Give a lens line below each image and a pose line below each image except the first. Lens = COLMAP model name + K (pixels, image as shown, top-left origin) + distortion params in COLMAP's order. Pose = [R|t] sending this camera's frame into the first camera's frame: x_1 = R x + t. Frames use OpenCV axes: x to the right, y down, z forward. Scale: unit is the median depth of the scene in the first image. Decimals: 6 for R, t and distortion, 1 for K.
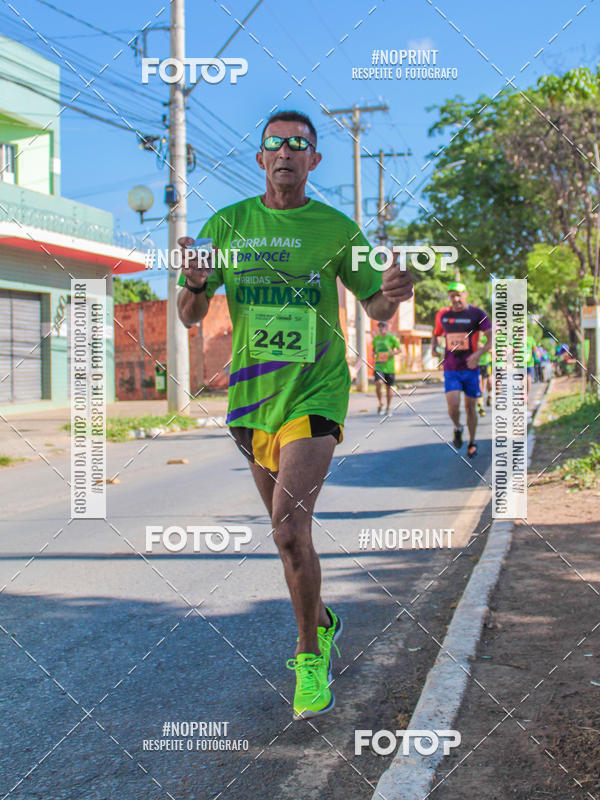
lens RADIAL K [[1257.9, 0, 311.4], [0, 1257.9, 337.8], [0, 0, 1]] dist [-0.123183, 0.068149]
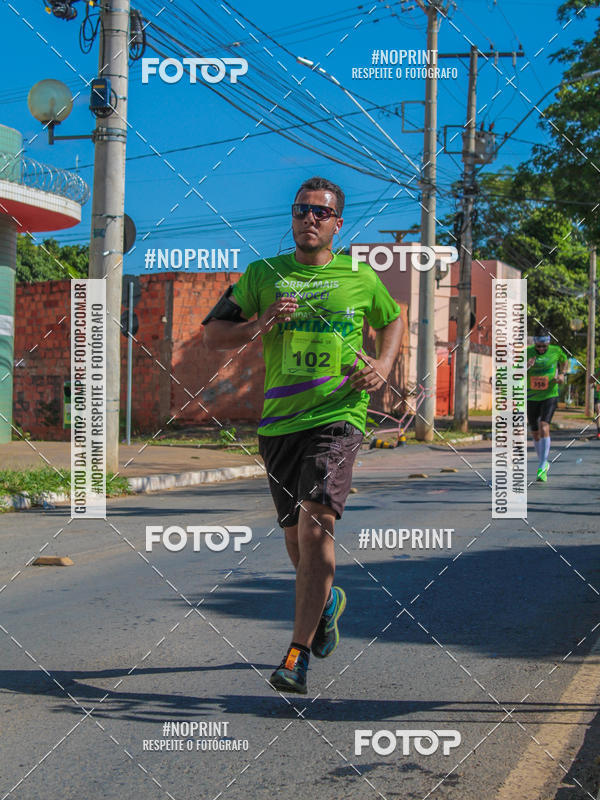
lens RADIAL K [[1678.9, 0, 302.4], [0, 1678.9, 353.7], [0, 0, 1]] dist [-0.024000, 0.236319]
pose [[0.996979, 0.041639, -0.065564, 0.032271], [-0.041409, 0.999130, 0.004867, -0.000828], [0.065710, -0.002137, 0.997836, 0.180799]]
